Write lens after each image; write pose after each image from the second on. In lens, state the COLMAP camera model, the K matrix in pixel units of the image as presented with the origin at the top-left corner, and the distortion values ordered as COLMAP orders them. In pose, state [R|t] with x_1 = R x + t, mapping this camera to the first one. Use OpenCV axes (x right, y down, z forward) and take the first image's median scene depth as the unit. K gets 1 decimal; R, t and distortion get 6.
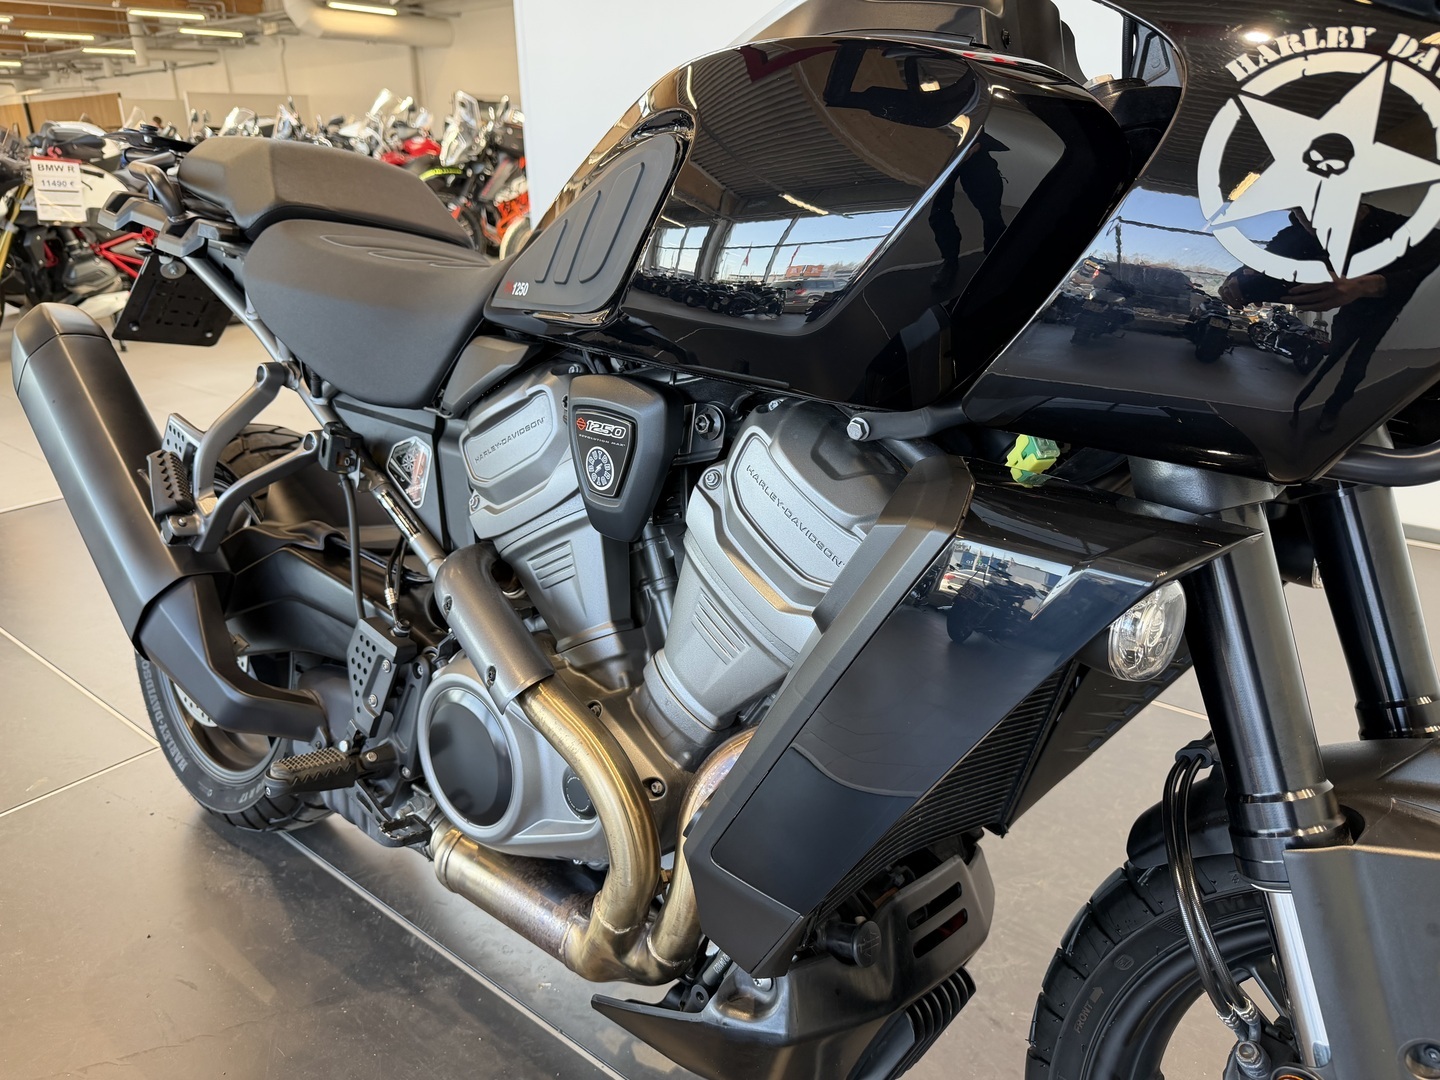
lens RADIAL K [[1014.8, 0, 720.0], [0, 1014.8, 540.0], [0, 0, 1]] dist [0.176338, -0.320178]
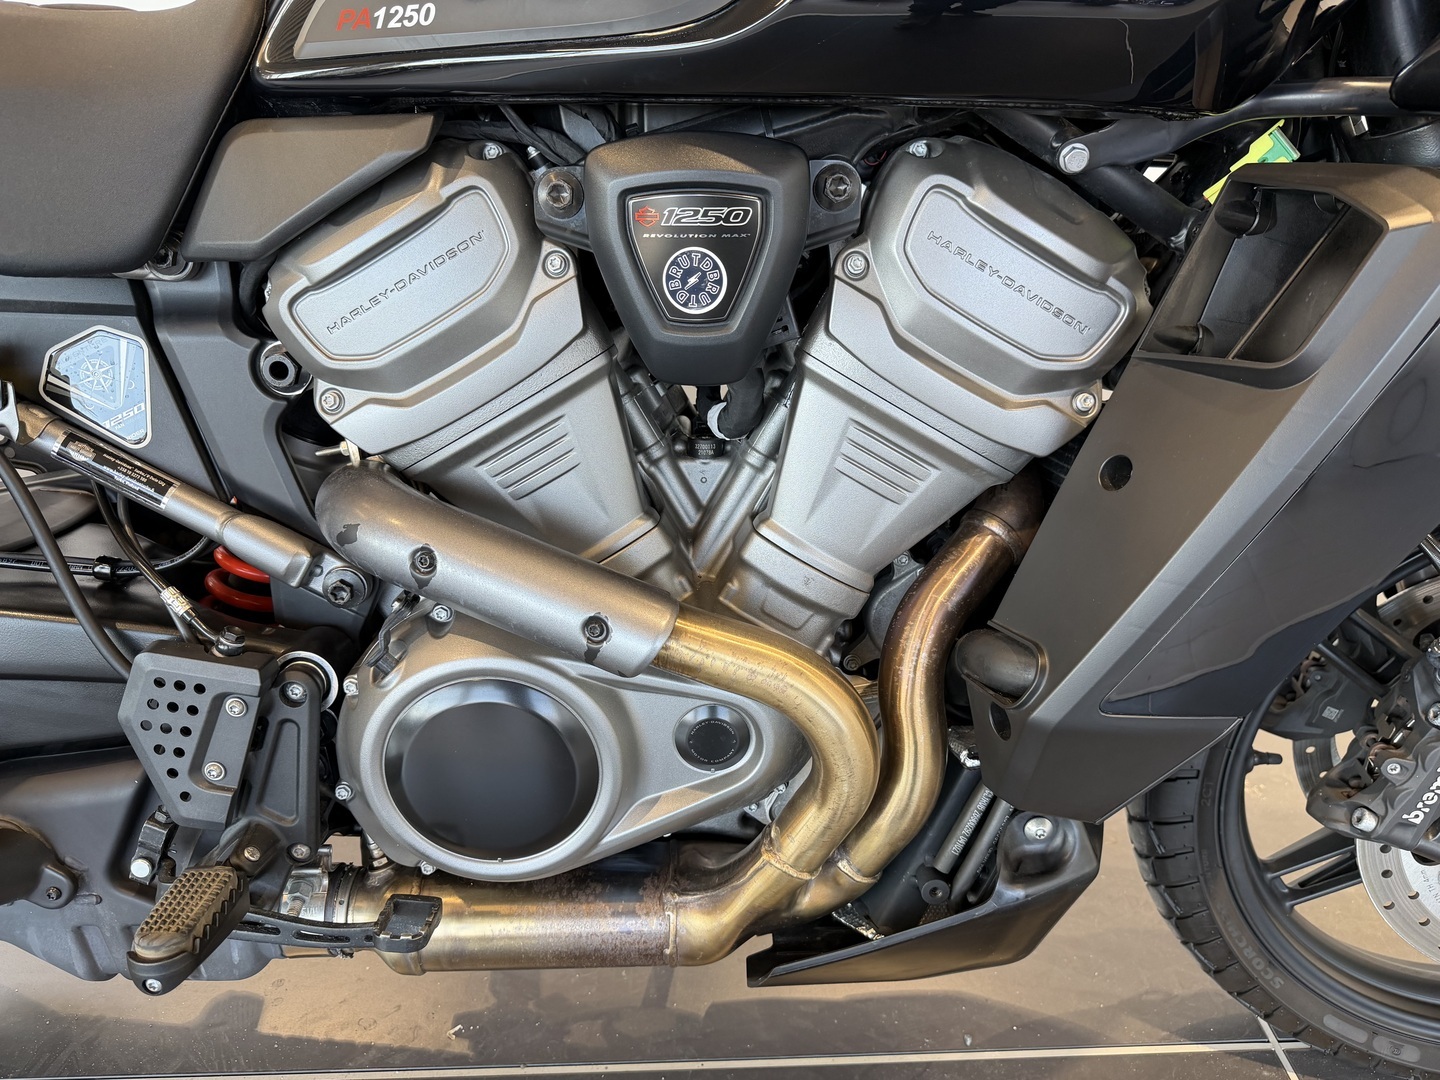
lens RADIAL K [[1014.8, 0, 720.0], [0, 1014.8, 540.0], [0, 0, 1]] dist [0.176338, -0.320178]
pose [[0.754832, -0.298433, 0.584095, -0.473419], [0.215350, 0.953893, 0.209075, -0.038822], [-0.619559, -0.032032, 0.784296, 0.391021]]
